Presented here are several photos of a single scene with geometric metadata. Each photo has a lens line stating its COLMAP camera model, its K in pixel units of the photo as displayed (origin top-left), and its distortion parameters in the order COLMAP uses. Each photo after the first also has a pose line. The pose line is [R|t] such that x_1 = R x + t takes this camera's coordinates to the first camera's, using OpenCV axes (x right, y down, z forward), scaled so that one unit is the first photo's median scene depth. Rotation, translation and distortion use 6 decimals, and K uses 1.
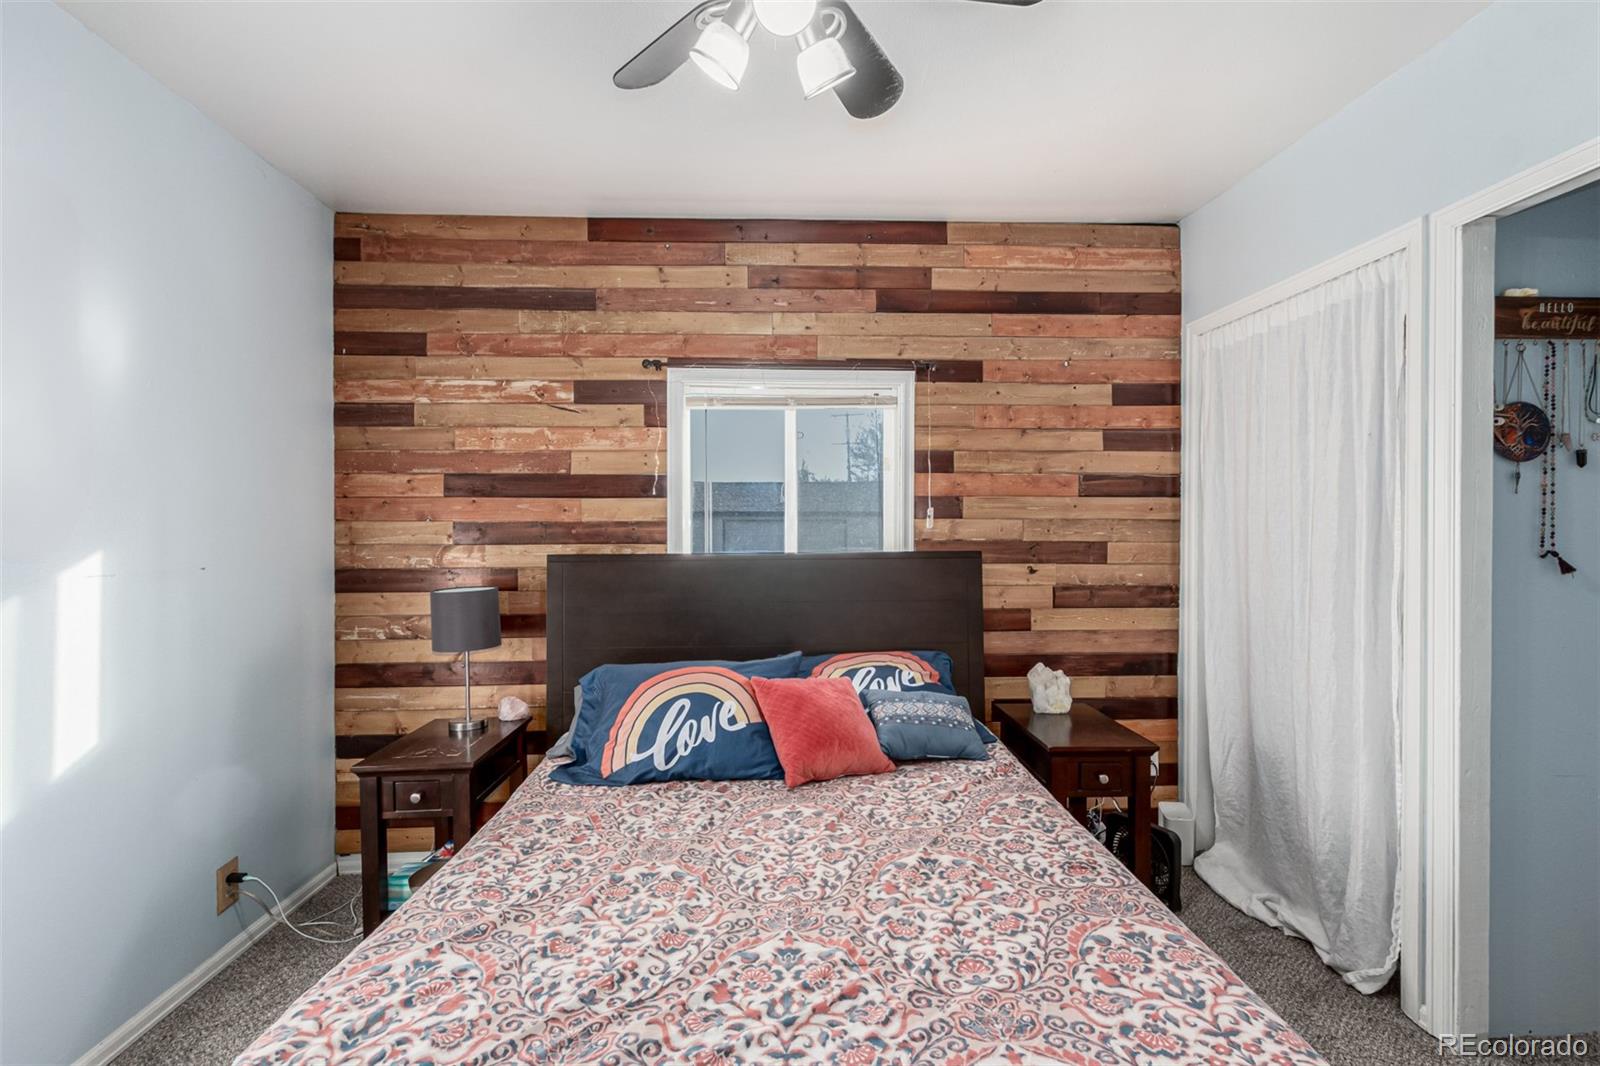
lens RADIAL K [[751.6, 0, 806.4], [0, 751.6, 536.8], [0, 0, 1]] dist [0.007580, -0.003973]
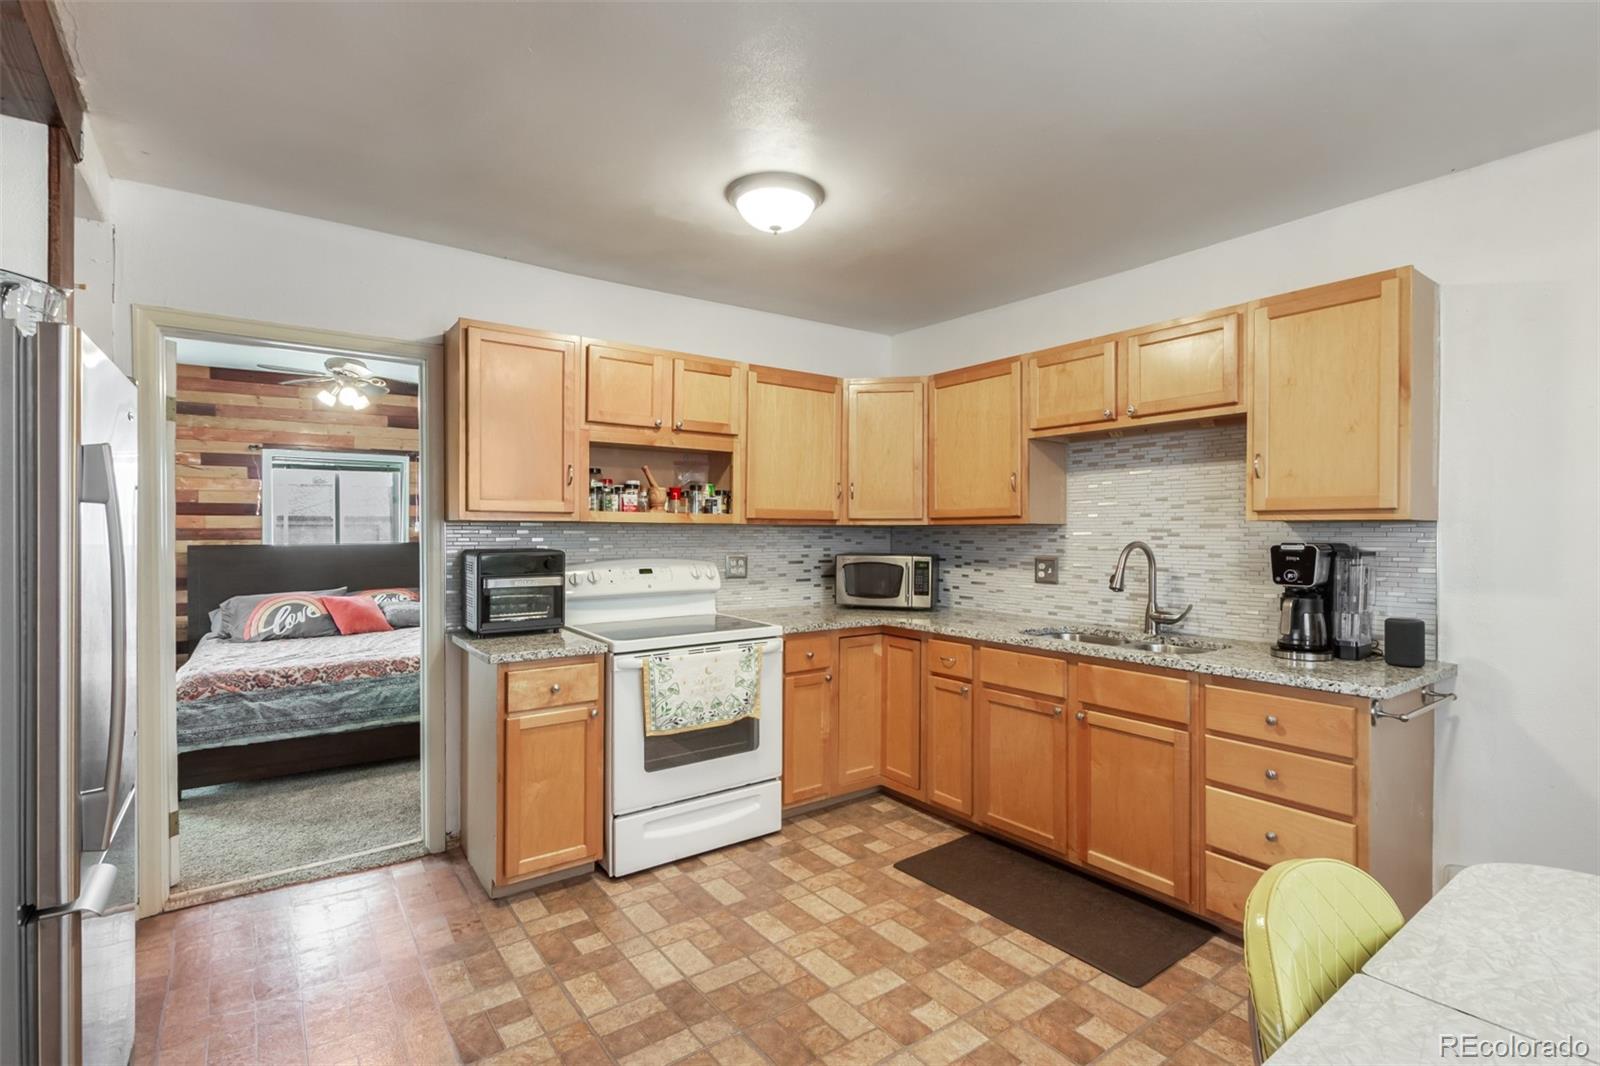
lens RADIAL K [[751.6, 0, 822.8], [0, 751.6, 534.9], [0, 0, 1]] dist [0.007580, -0.003973]
pose [[0.835232, -0.002908, 0.549890, -0.053371], [0.008323, 0.999938, -0.007354, 0.025874], [-0.549834, 0.010719, 0.835205, -1.563622]]
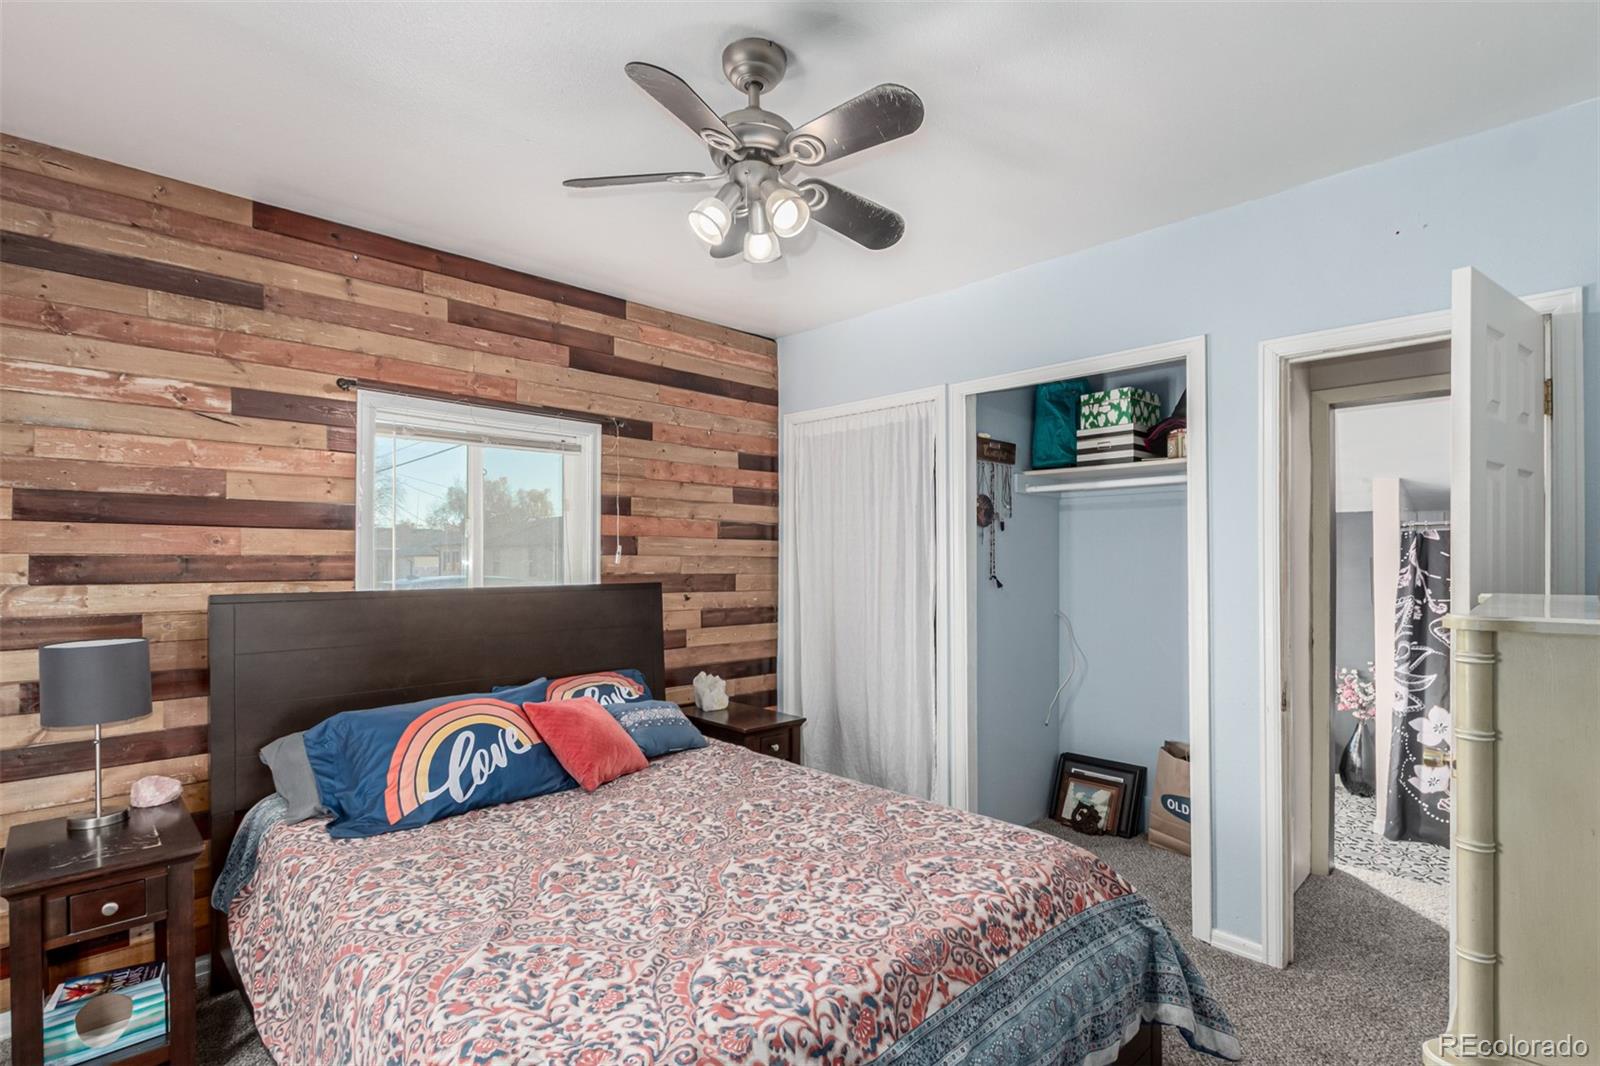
lens RADIAL K [[751.6, 0, 819.5], [0, 751.6, 555.7], [0, 0, 1]] dist [0.007580, -0.003973]
pose [[0.745056, 0.007624, 0.666959, -0.419618], [0.007599, 0.999773, -0.019918, 0.002095], [-0.666959, 0.019908, 0.744829, -0.067781]]
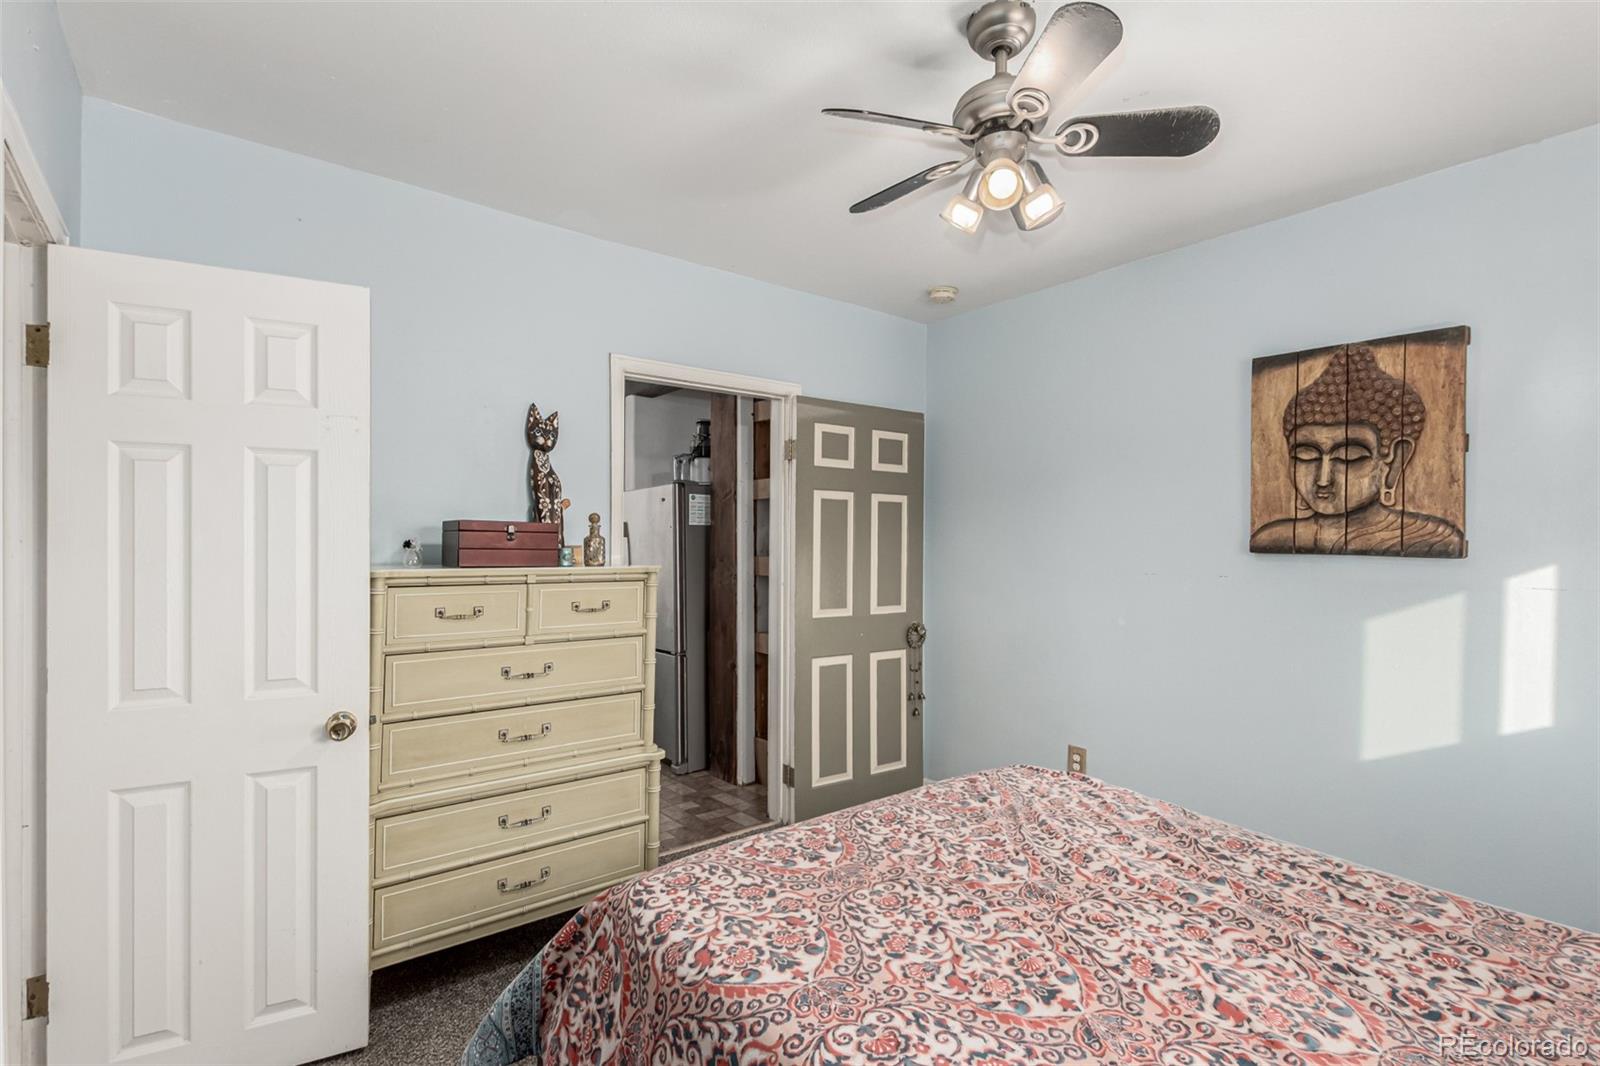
lens RADIAL K [[751.6, 0, 827.7], [0, 751.6, 543.6], [0, 0, 1]] dist [0.007580, -0.003973]
pose [[-0.809561, 0.000481, -0.587036, 0.492953], [-0.009400, 0.999861, 0.013783, -0.019902], [0.586961, 0.016677, -0.809443, 0.922534]]
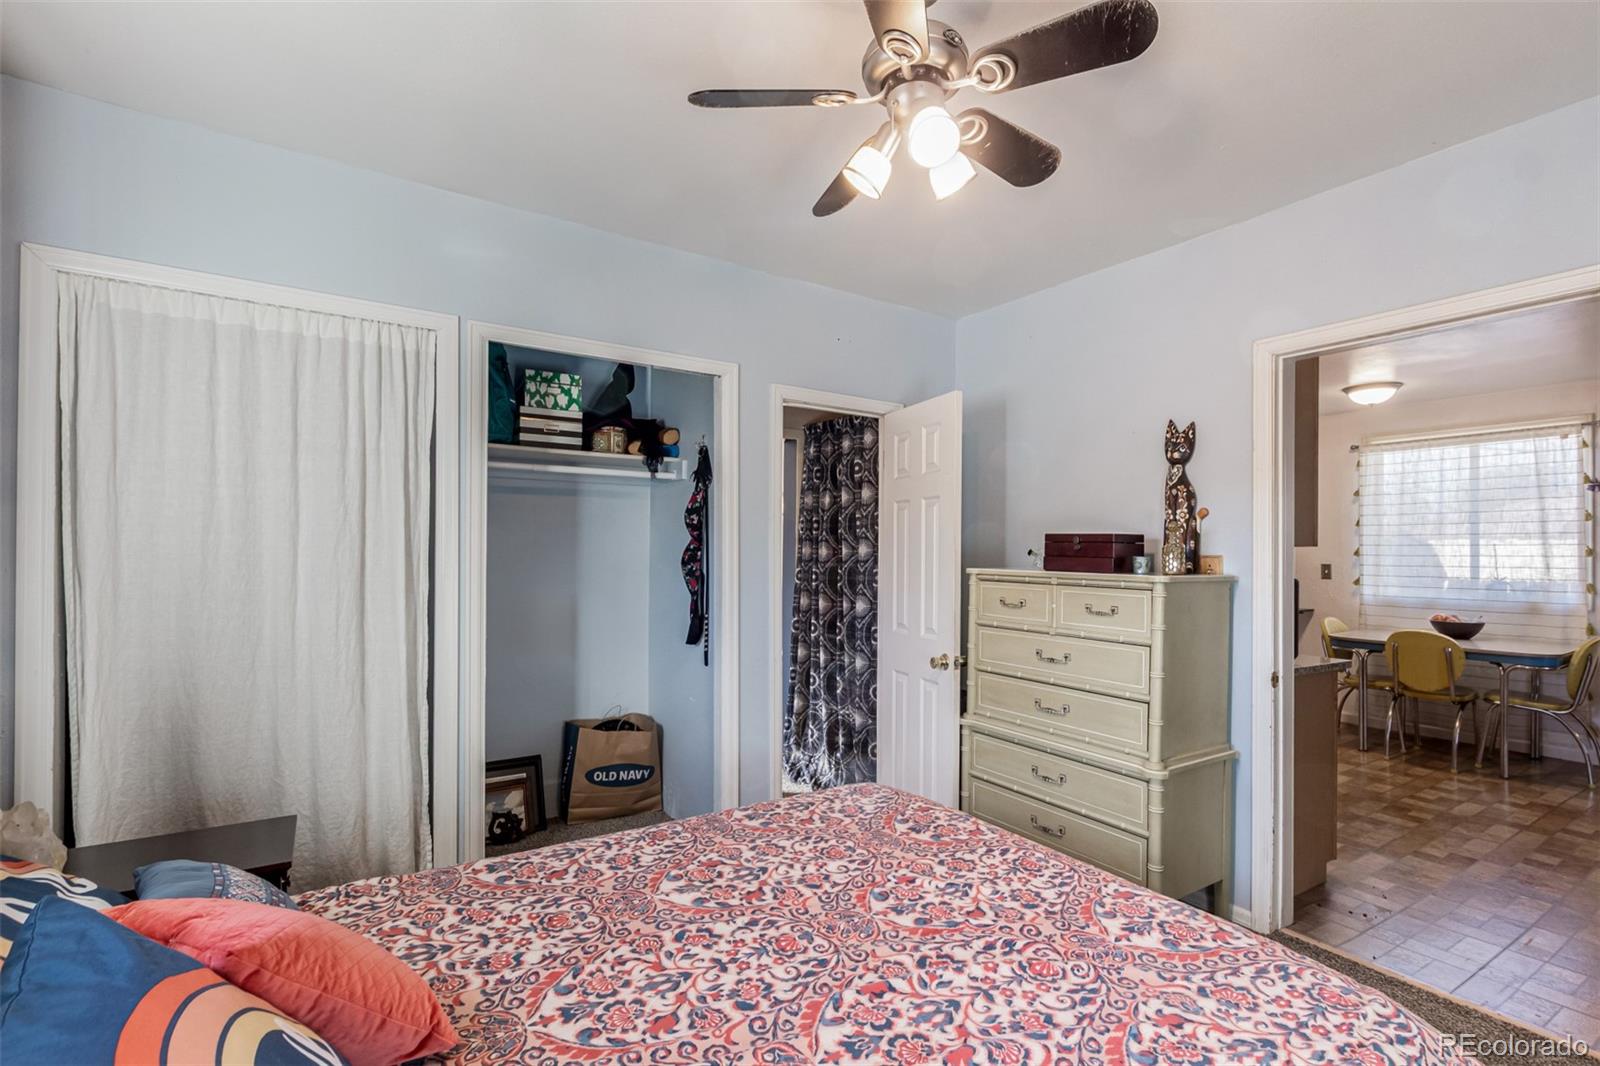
lens RADIAL K [[751.6, 0, 807.0], [0, 751.6, 543.6], [0, 0, 1]] dist [0.007580, -0.003973]
pose [[-0.498838, 0.004101, 0.866685, -0.486491], [0.003610, 0.999990, -0.002654, -0.013776], [-0.866688, 0.001805, -0.498848, 0.843754]]
